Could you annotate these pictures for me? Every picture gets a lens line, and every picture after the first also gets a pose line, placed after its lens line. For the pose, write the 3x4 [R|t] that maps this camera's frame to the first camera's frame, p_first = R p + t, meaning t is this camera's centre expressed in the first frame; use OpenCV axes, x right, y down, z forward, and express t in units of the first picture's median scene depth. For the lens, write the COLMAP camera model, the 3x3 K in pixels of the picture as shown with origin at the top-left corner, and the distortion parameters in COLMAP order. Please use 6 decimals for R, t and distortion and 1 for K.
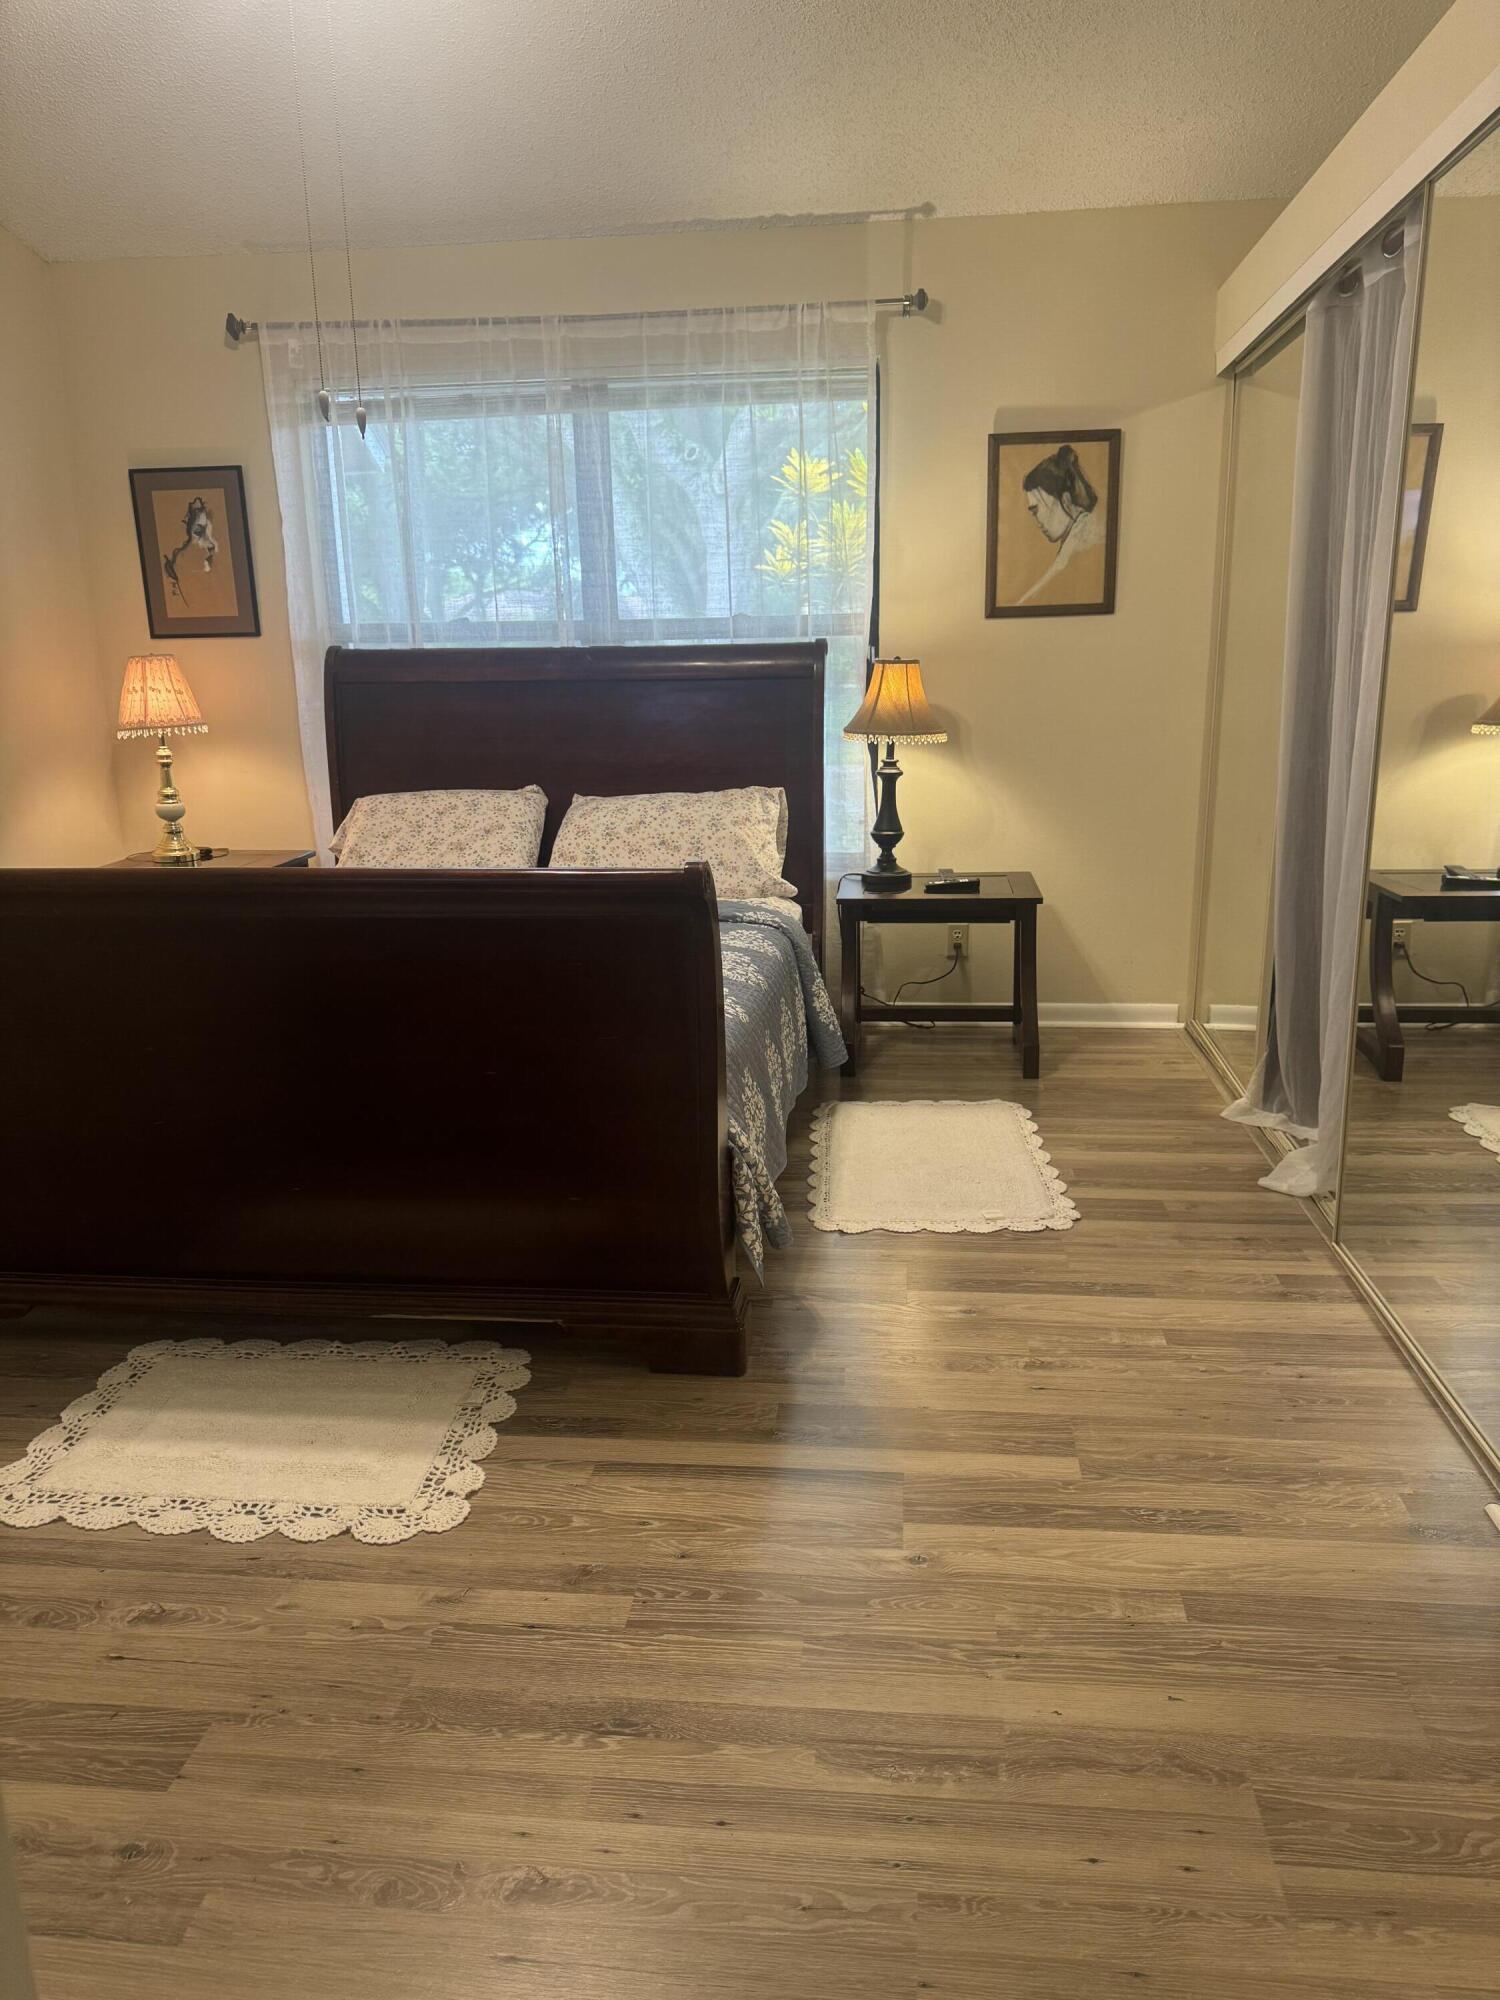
lens RADIAL K [[1428.4, 0, 754.7], [0, 1428.4, 995.5], [0, 0, 1]] dist [0.049916, -0.066576]
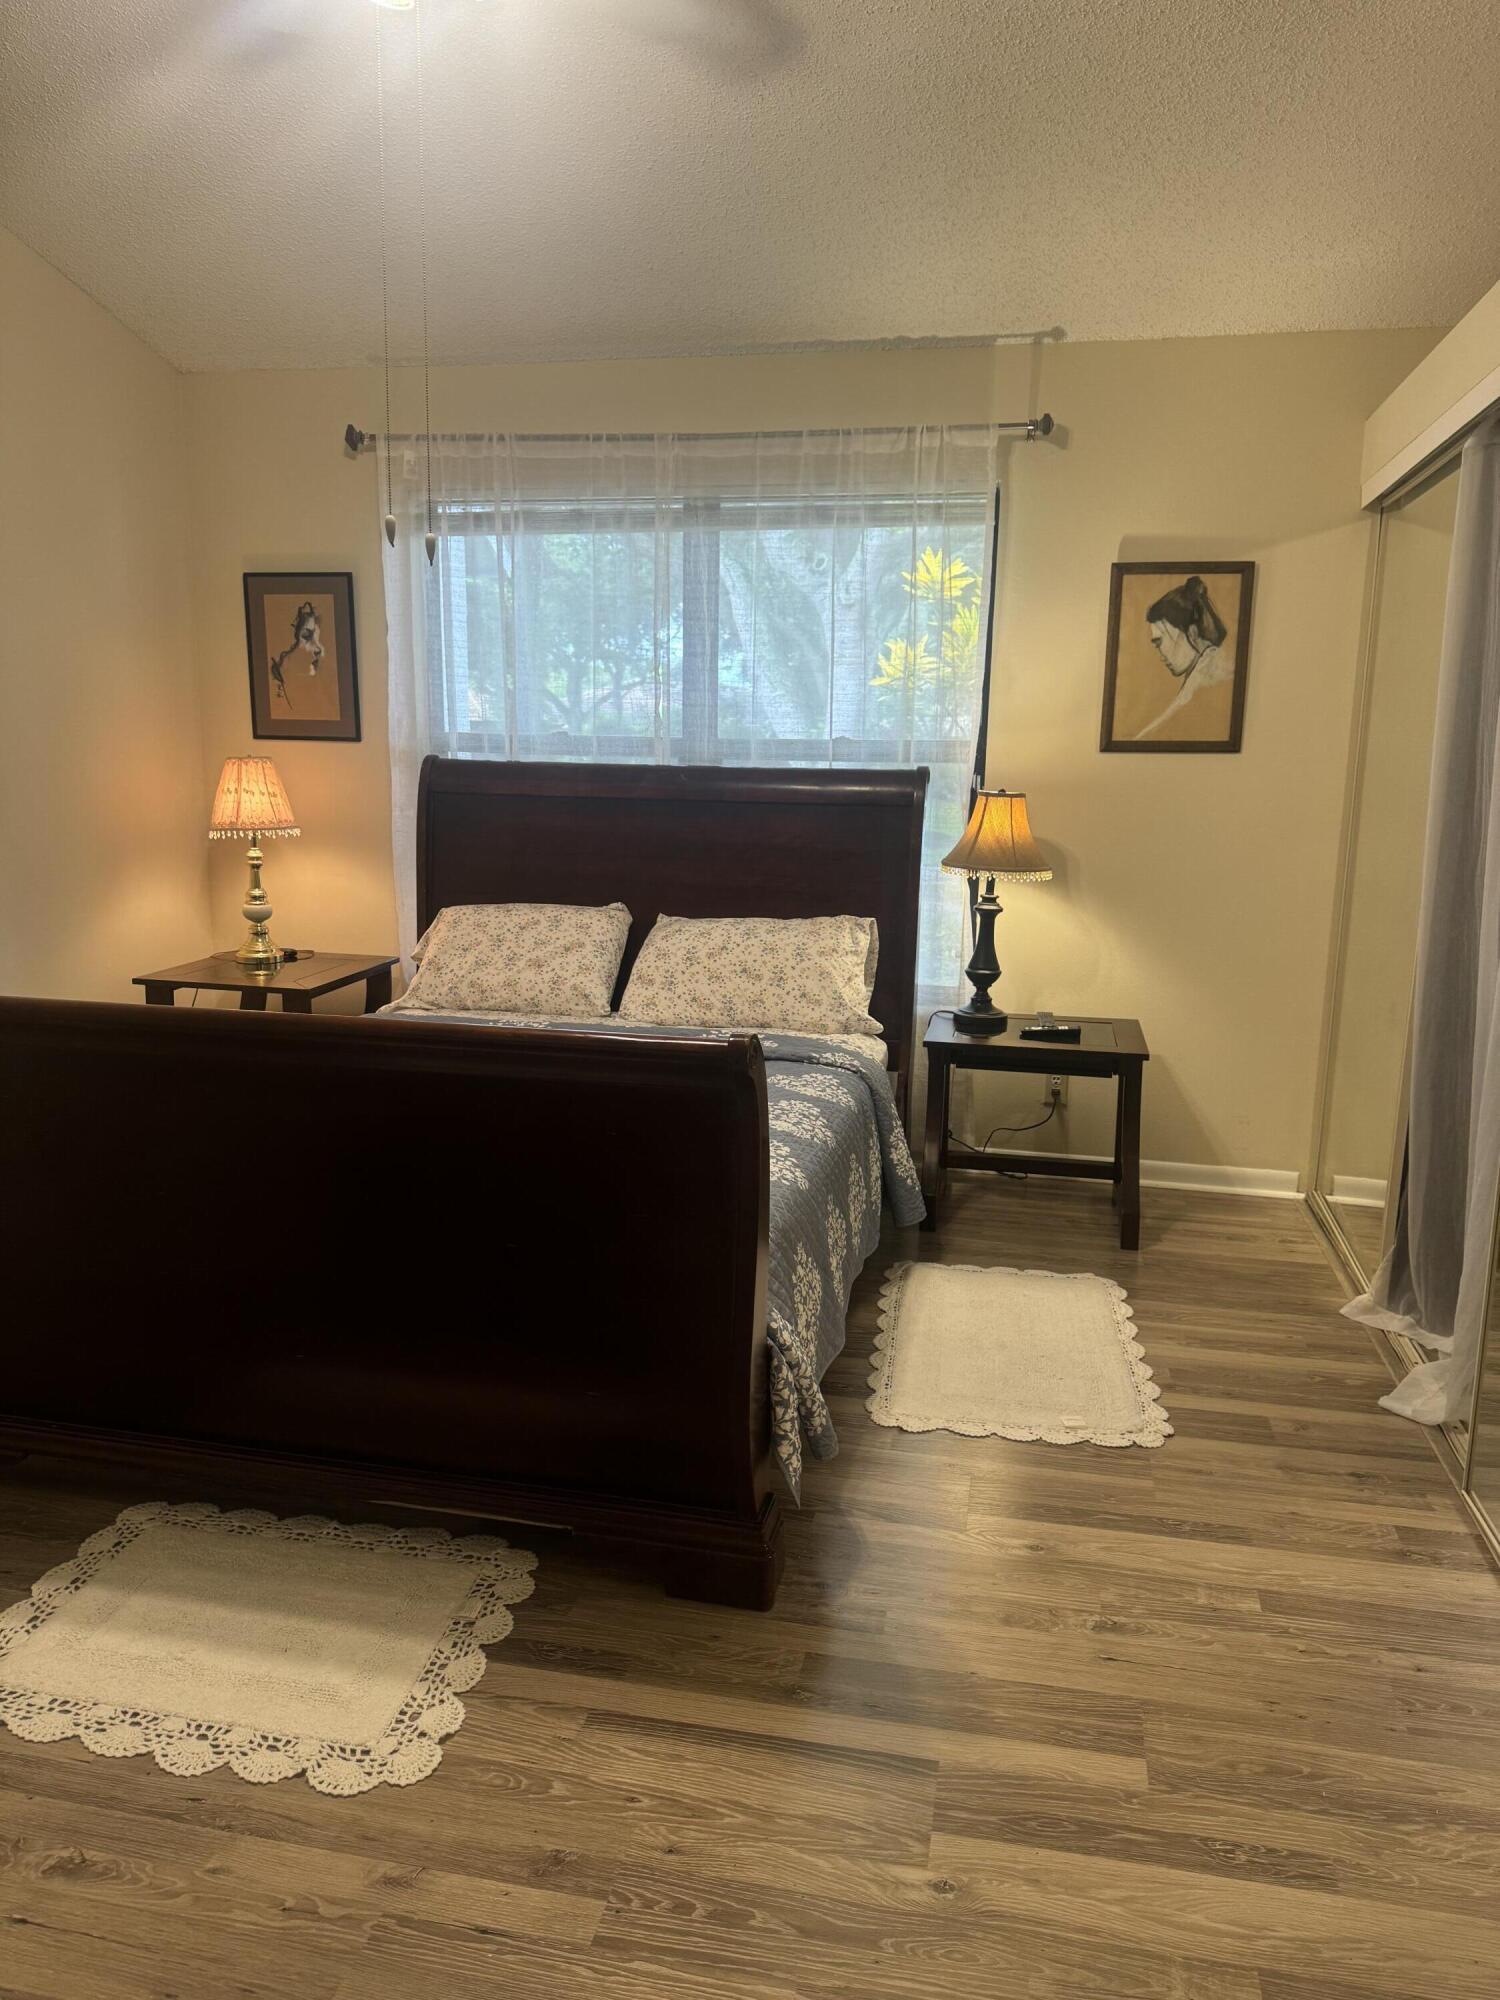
lens RADIAL K [[1428.4, 0, 754.7], [0, 1428.4, 995.5], [0, 0, 1]] dist [0.049916, -0.066576]
pose [[0.995119, 0.052481, -0.083570, 0.023591], [-0.057593, 0.996537, -0.059976, -0.037218], [0.080133, 0.064496, 0.994695, 0.057848]]
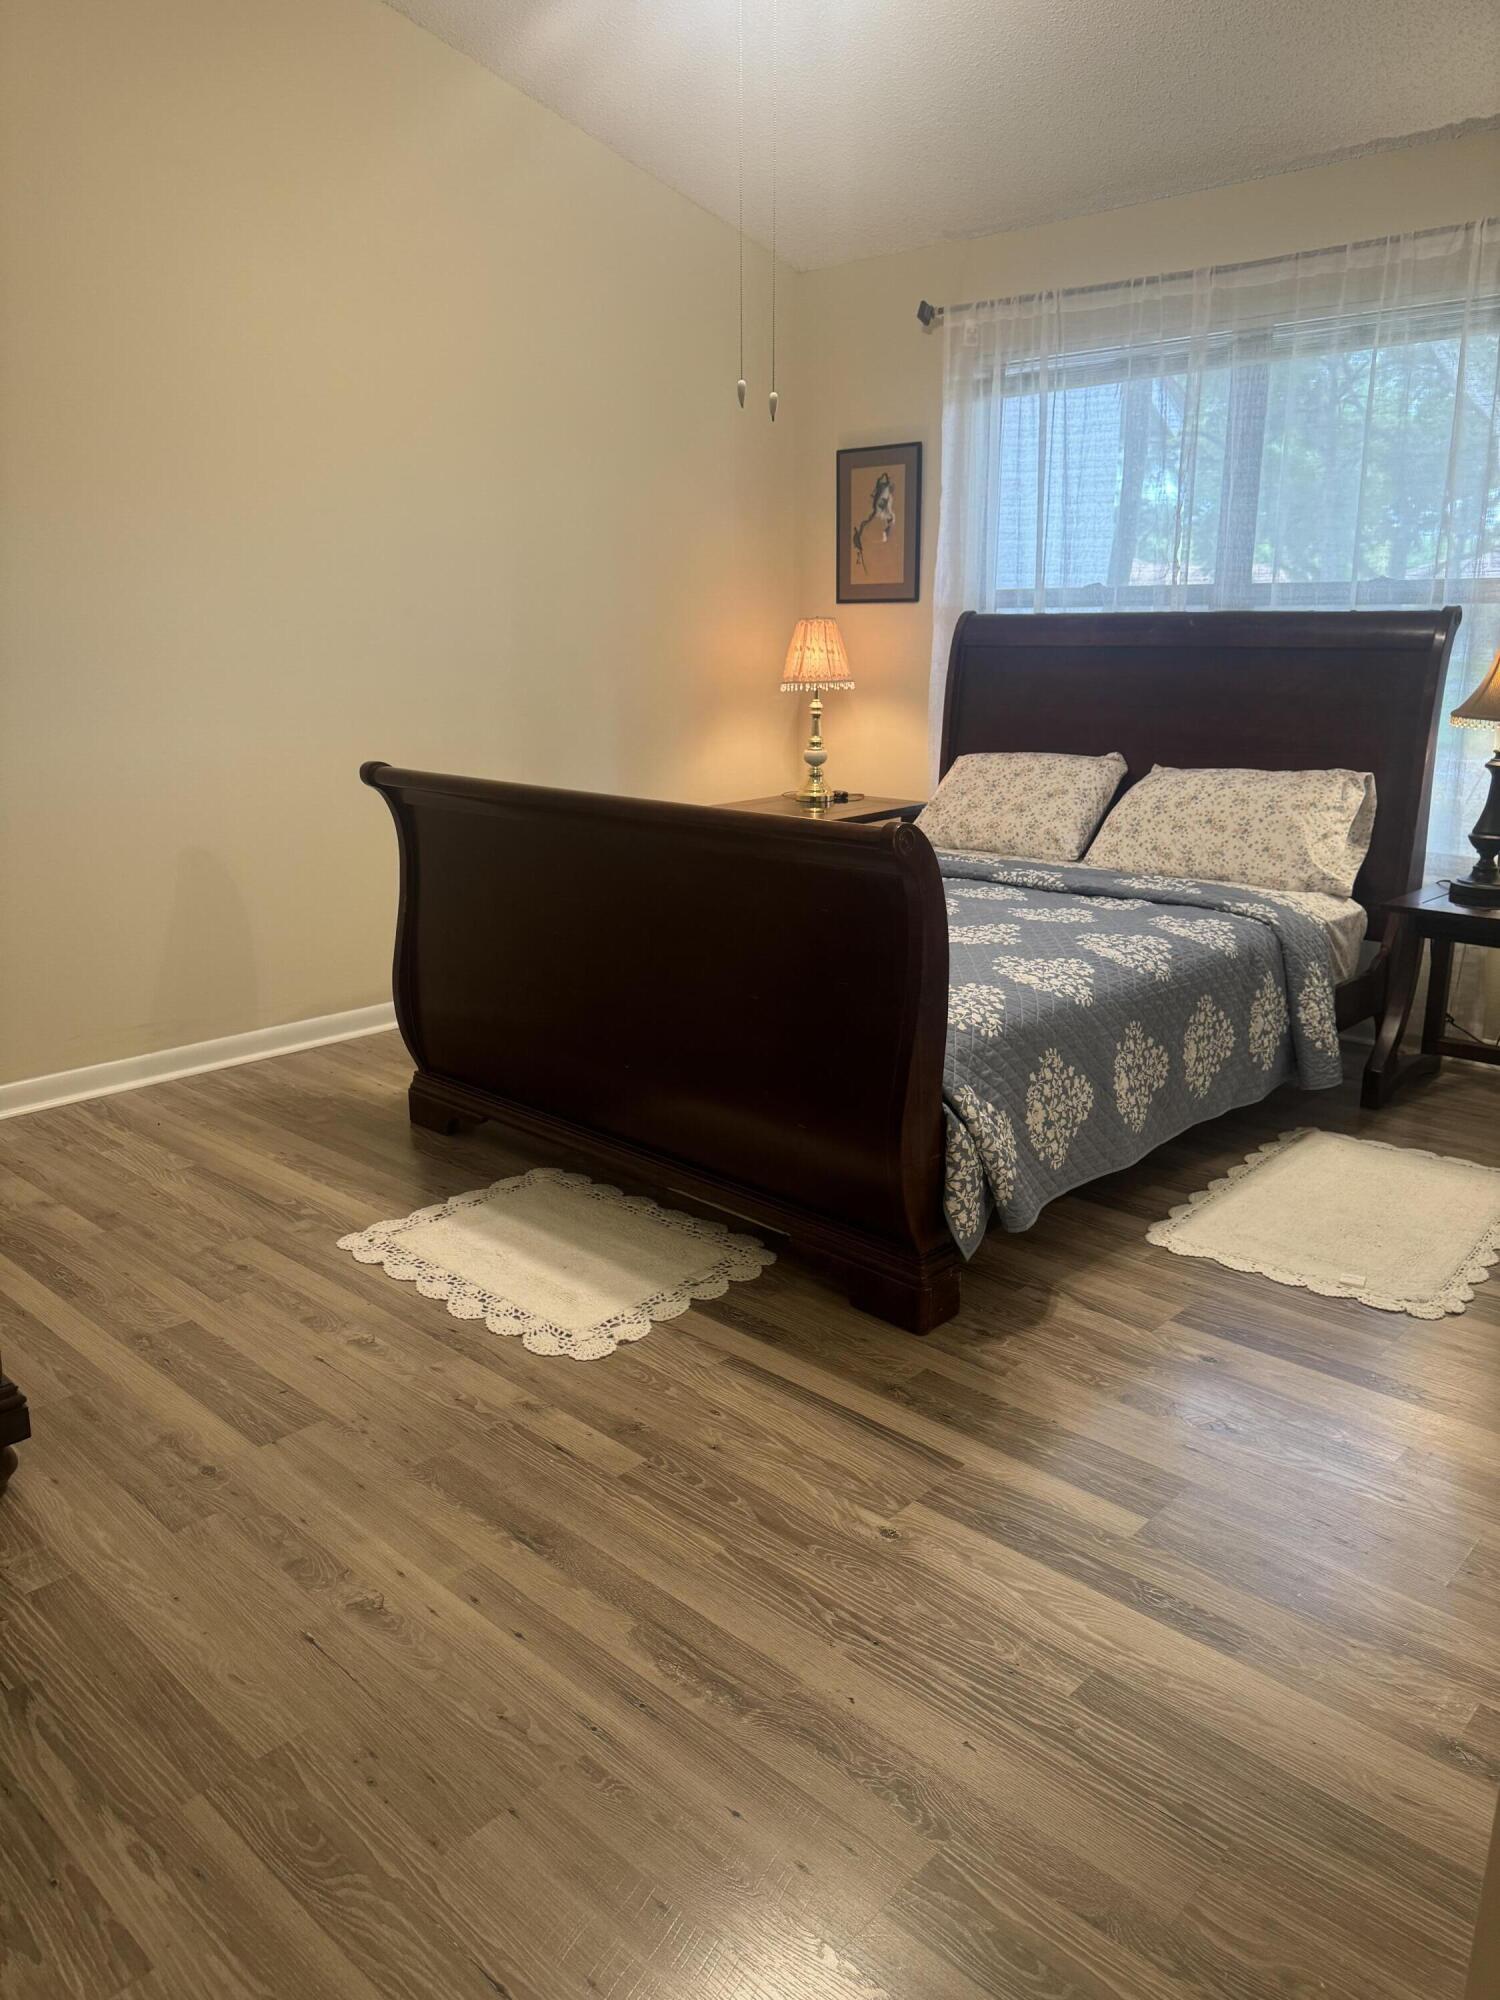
lens RADIAL K [[1428.4, 0, 754.7], [0, 1428.4, 995.5], [0, 0, 1]] dist [0.049916, -0.066576]
pose [[0.801436, 0.172279, -0.572730, 0.276462], [-0.161989, 0.984348, 0.069420, -0.012920], [0.575726, 0.037141, 0.816799, 0.063901]]
